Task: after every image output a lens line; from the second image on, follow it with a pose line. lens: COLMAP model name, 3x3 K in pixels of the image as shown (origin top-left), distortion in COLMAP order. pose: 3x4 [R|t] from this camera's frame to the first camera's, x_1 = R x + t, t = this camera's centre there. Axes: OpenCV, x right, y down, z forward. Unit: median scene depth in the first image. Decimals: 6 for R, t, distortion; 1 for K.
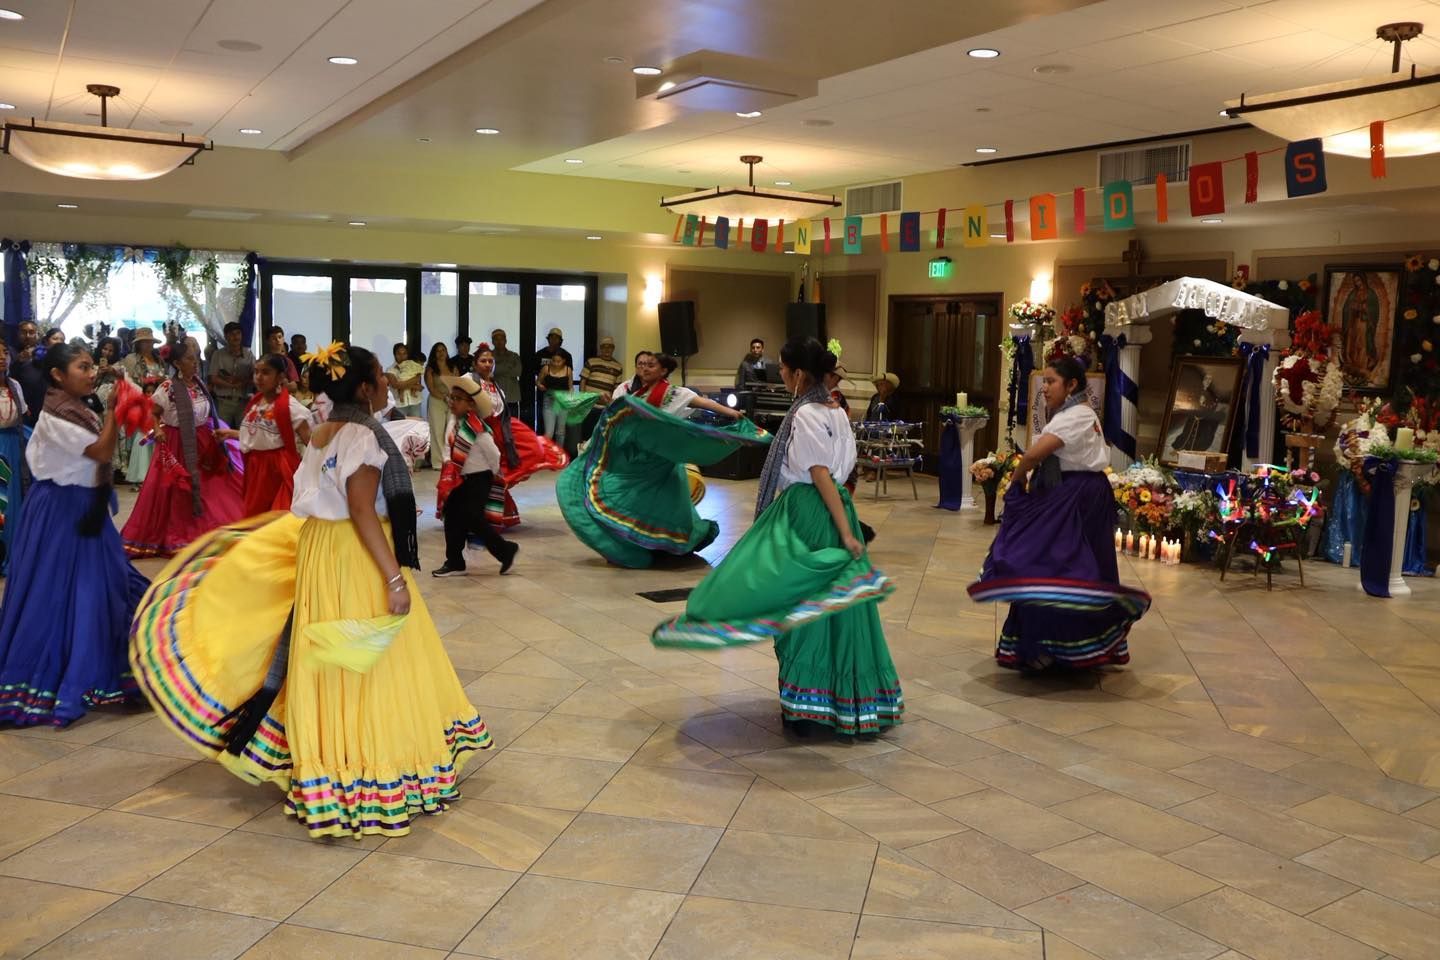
lens RADIAL K [[1190.1, 0, 728.2], [0, 1190.1, 487.7], [0, 0, 1]] dist [-0.156017, 0.110439]
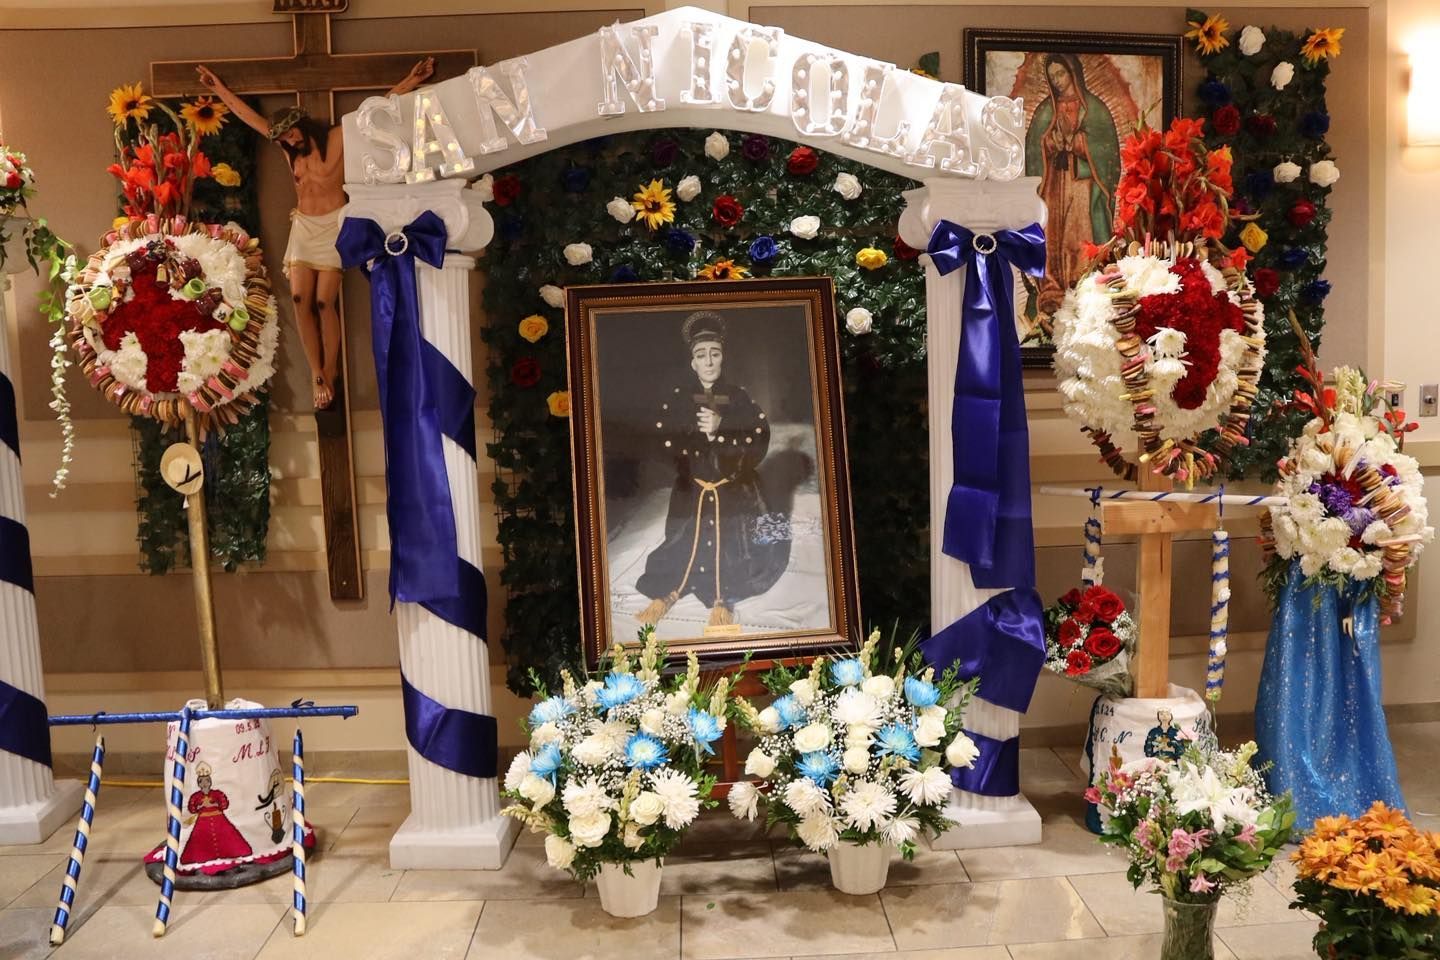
lens RADIAL K [[1190.1, 0, 746.6], [0, 1190.1, 449.2], [0, 0, 1]] dist [-0.156017, 0.110439]
pose [[0.491401, -0.111341, 0.863787, 0.130085], [0.140888, 0.988894, 0.047317, -0.078963], [-0.859463, 0.098445, 0.501630, 0.797993]]
